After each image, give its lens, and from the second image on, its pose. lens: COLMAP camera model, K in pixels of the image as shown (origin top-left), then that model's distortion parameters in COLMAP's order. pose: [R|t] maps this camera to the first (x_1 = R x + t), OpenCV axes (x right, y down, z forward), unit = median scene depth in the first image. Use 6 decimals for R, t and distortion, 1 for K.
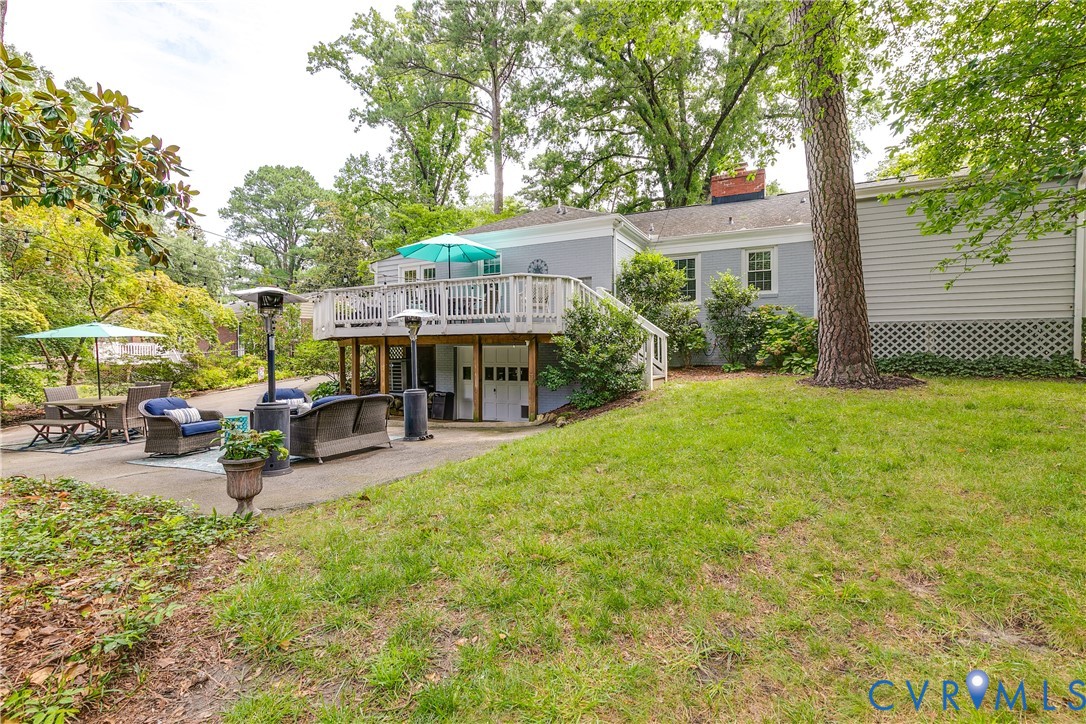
lens RADIAL K [[501.0, 0, 542.8], [0, 501.0, 357.3], [0, 0, 1]] dist [0.008695, -0.000471]
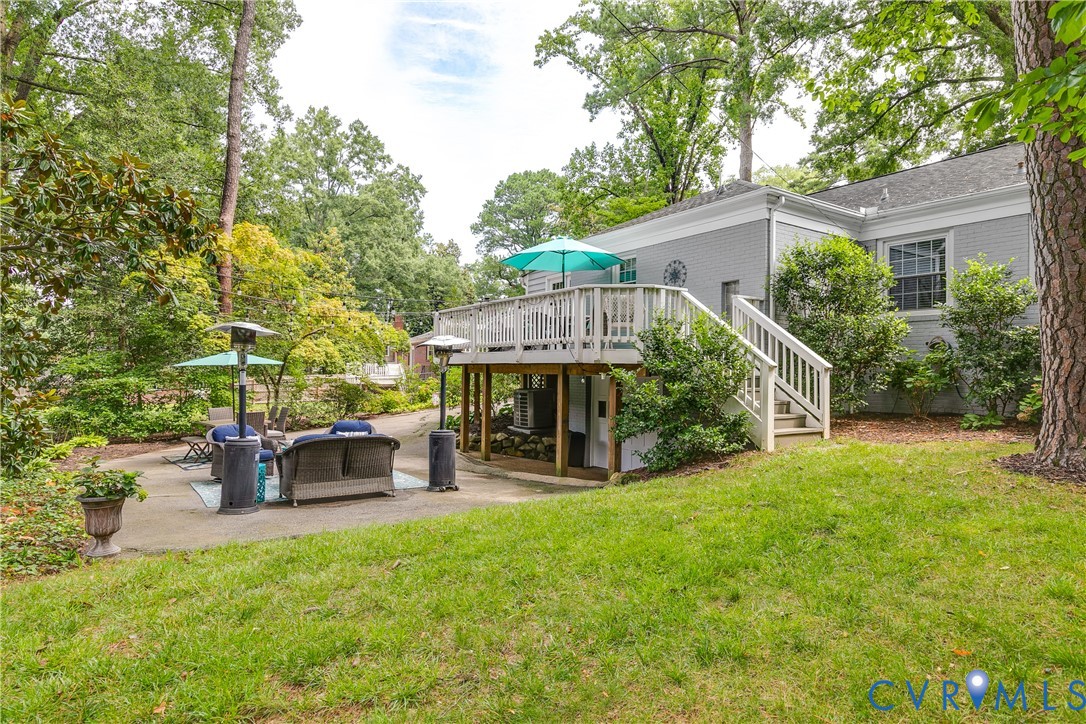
lens RADIAL K [[622.3, 0, 544.6], [0, 622.3, 364.6], [0, 0, 1]] dist [0.005920, 0.000006]
pose [[0.872089, 0.007900, -0.489284, 0.102248], [-0.019643, 0.999629, -0.018872, -0.007727], [0.488953, 0.026069, 0.871921, 0.041129]]
